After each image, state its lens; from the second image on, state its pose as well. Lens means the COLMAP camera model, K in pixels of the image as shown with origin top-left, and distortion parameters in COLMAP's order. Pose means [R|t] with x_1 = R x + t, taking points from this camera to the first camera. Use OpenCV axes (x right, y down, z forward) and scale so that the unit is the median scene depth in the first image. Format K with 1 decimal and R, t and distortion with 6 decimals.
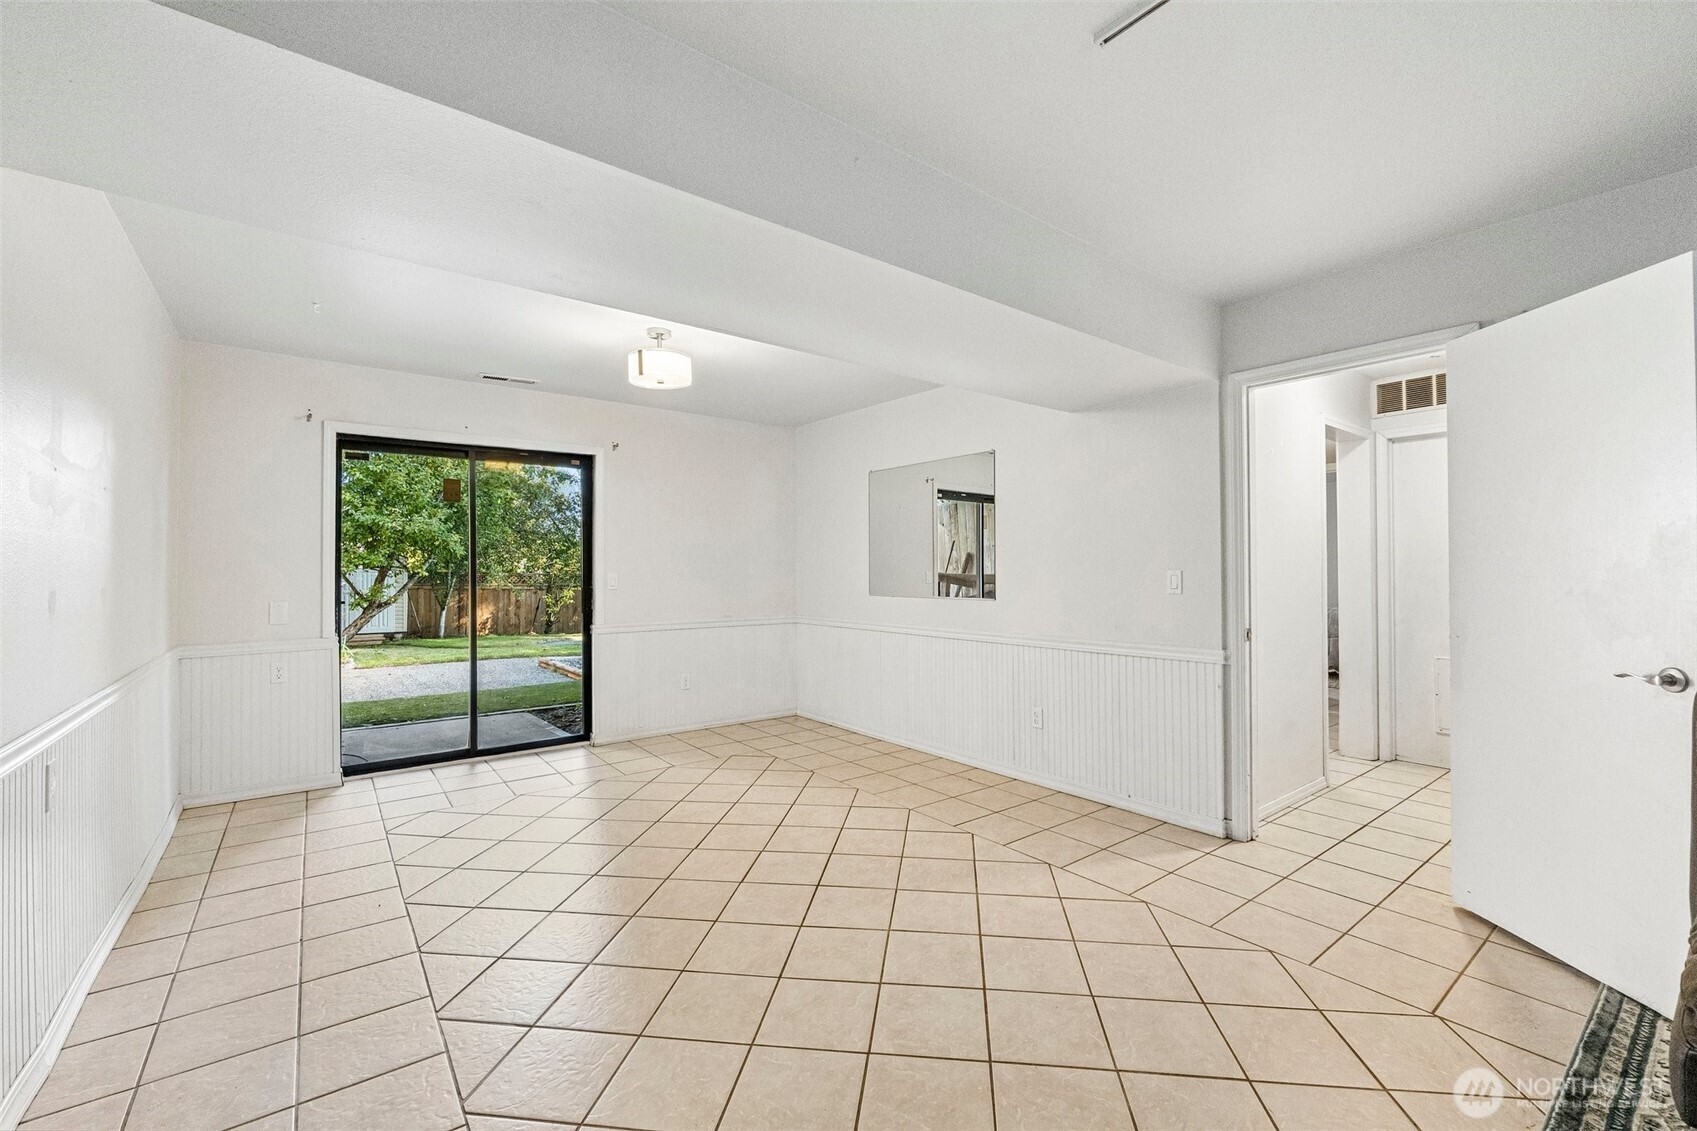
lens RADIAL K [[703.3, 0, 849.8], [0, 703.3, 564.8], [0, 0, 1]] dist [-0.005066, -0.000299]
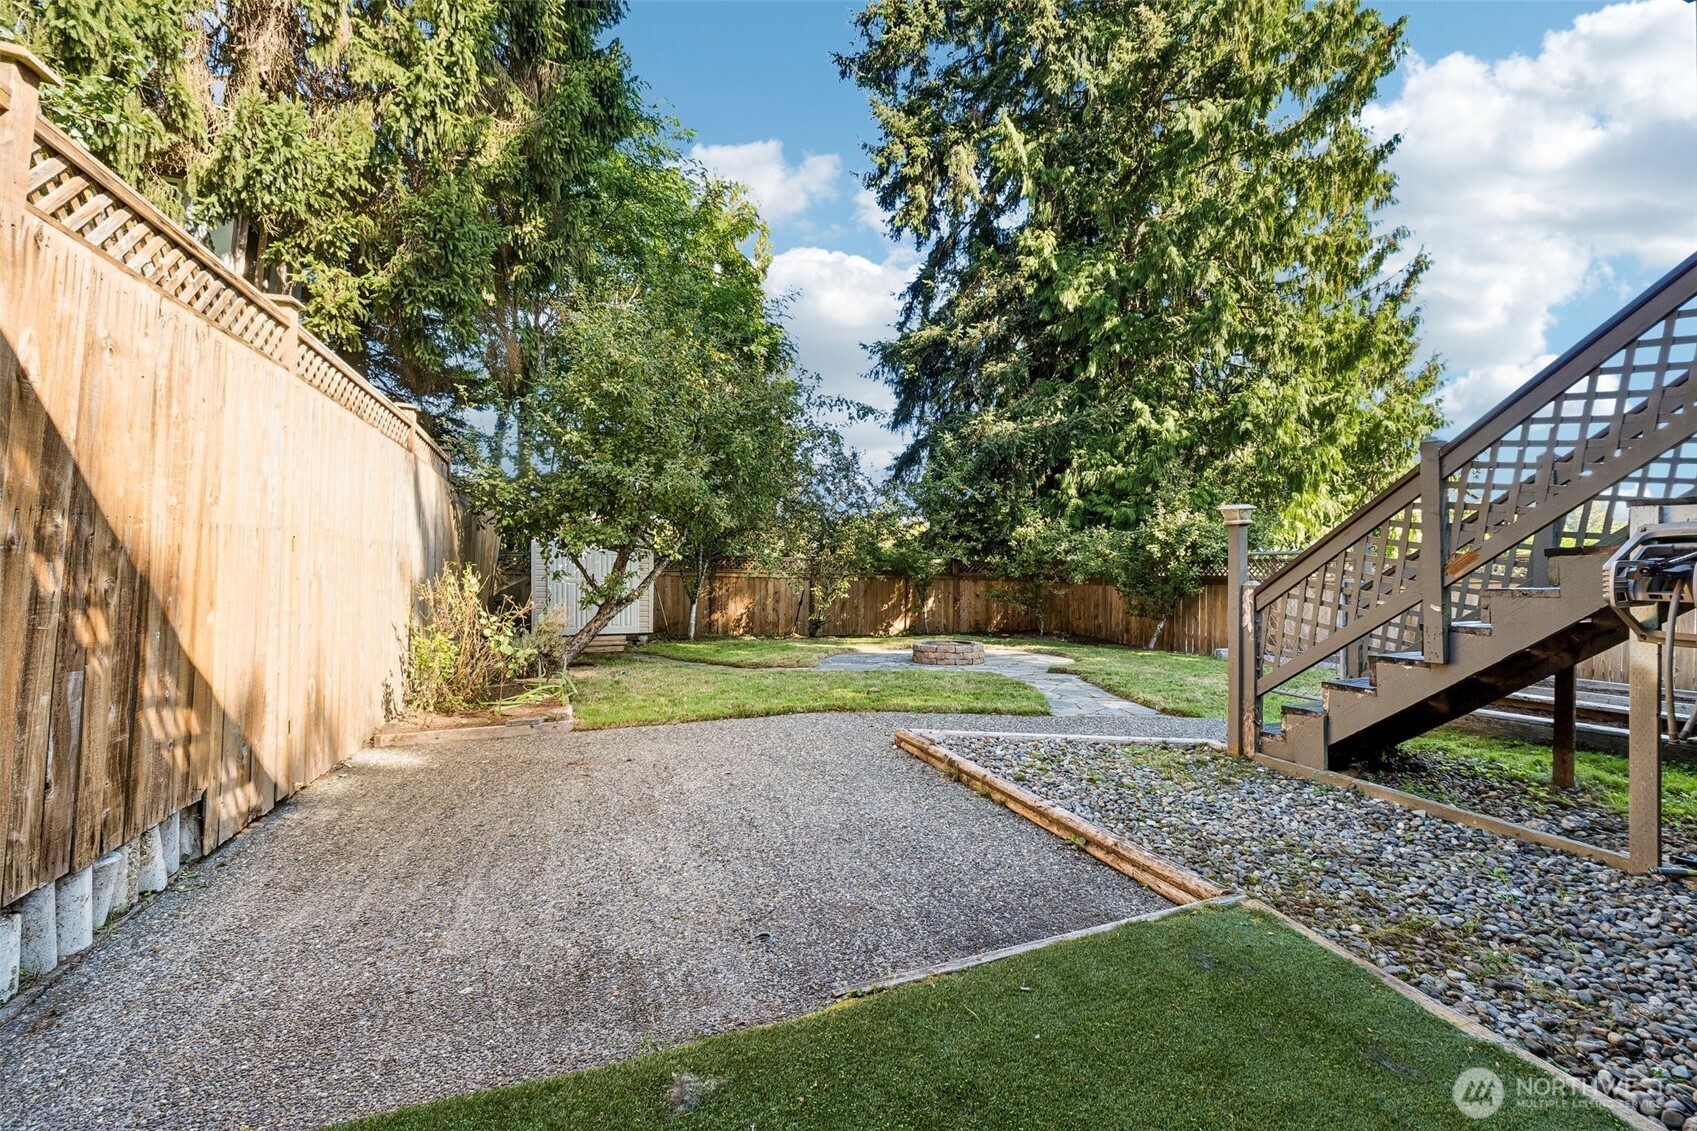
lens RADIAL K [[703.3, 0, 844.9], [0, 703.3, 560.6], [0, 0, 1]] dist [-0.005066, -0.000299]
pose [[0.957418, 0.010887, -0.288500, -0.451529], [-0.007146, 0.999876, 0.014016, 0.010157], [0.288617, -0.011357, 0.957377, 0.702486]]
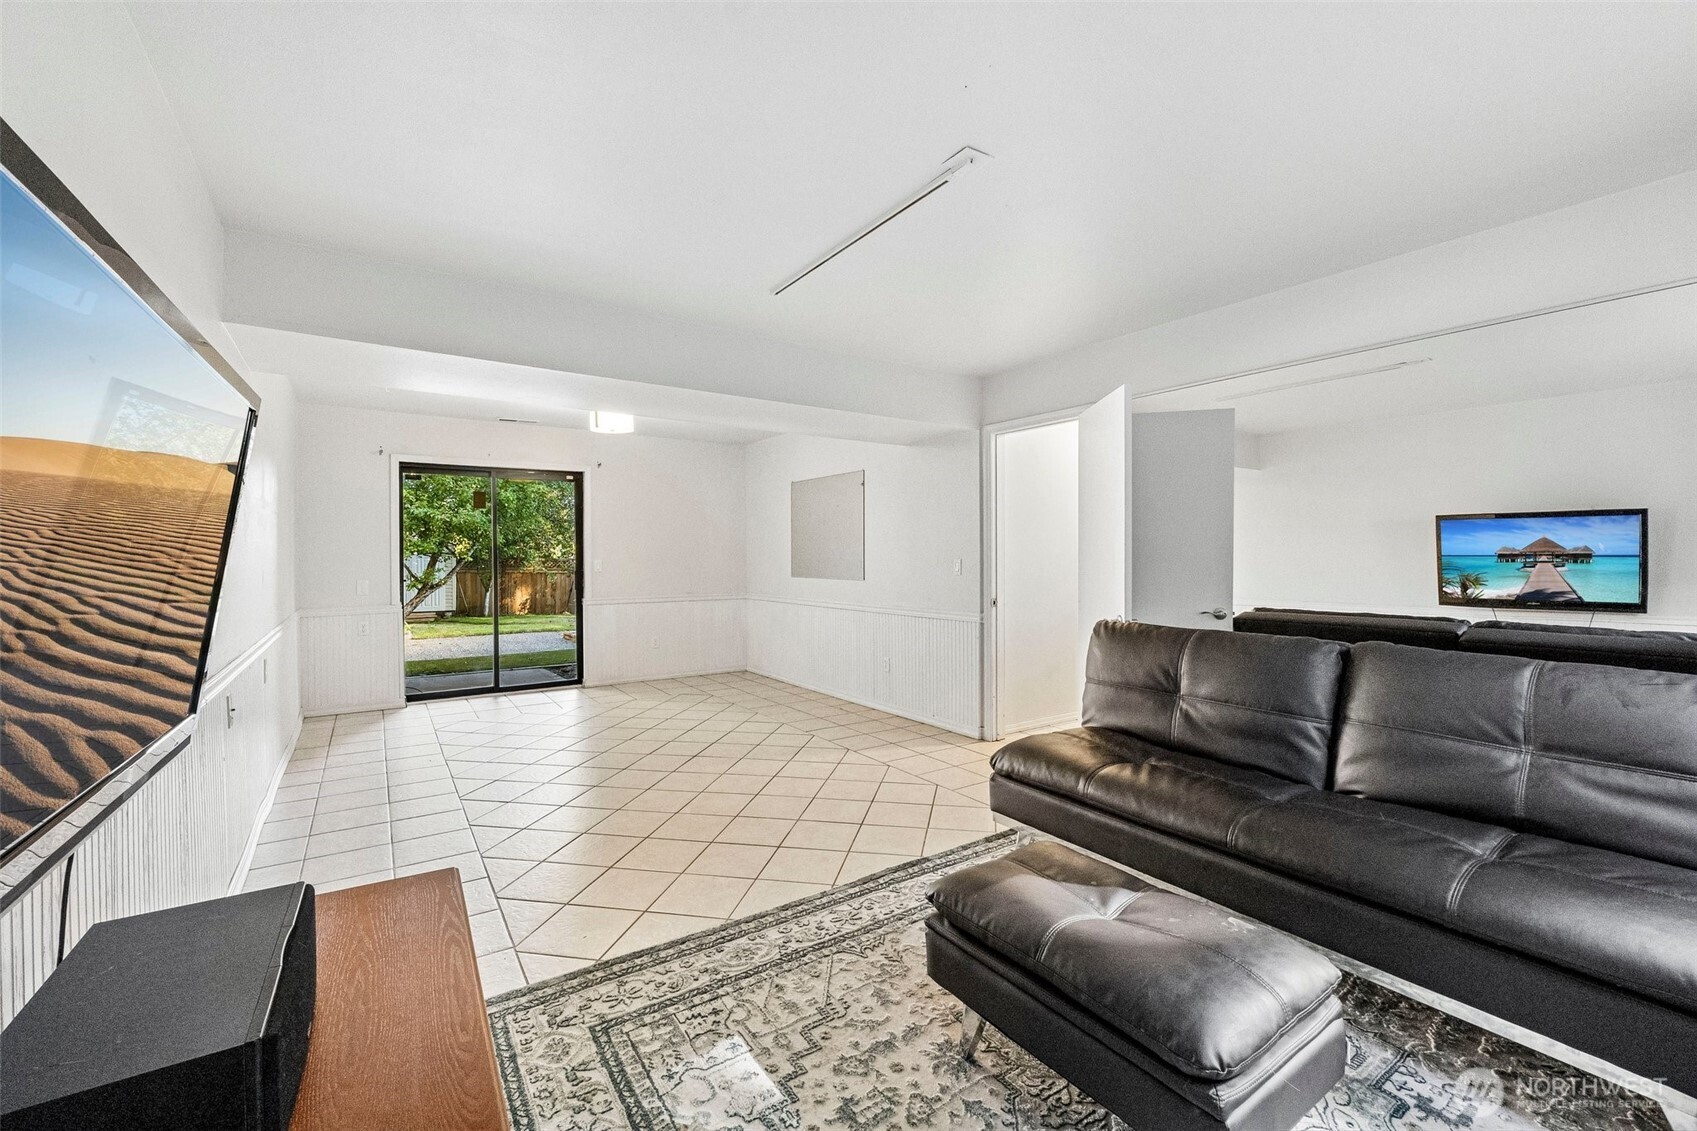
lens RADIAL K [[703.3, 0, 849.7], [0, 703.3, 564.5], [0, 0, 1]] dist [-0.005066, -0.000299]
pose [[0.998517, 0.001294, -0.054420, 0.132559], [-0.000154, 0.999780, 0.020960, -0.004668], [0.054435, -0.020921, 0.998298, -0.192493]]
